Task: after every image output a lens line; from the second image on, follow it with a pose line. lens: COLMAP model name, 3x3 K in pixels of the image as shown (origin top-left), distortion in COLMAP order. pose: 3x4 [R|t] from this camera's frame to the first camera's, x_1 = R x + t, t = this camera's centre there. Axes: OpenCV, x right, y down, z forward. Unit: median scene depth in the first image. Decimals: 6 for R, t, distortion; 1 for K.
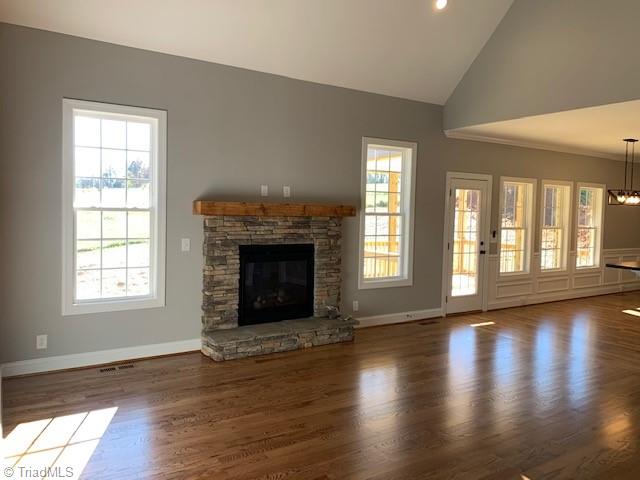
lens RADIAL K [[486.4, 0, 313.0], [0, 486.4, 225.1], [0, 0, 1]] dist [0.039643, -0.053192]
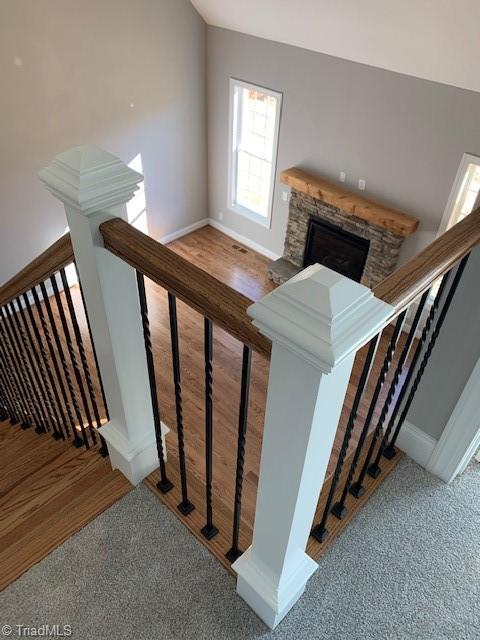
lens RADIAL K [[486.4, 0, 239.9], [0, 486.4, 319.2], [0, 0, 1]] dist [0.039643, -0.053192]
pose [[0.238786, 0.618782, -0.748391, 0.885054], [-0.068187, 0.779467, 0.622721, -0.498871], [0.968675, -0.097666, 0.228319, 0.483953]]
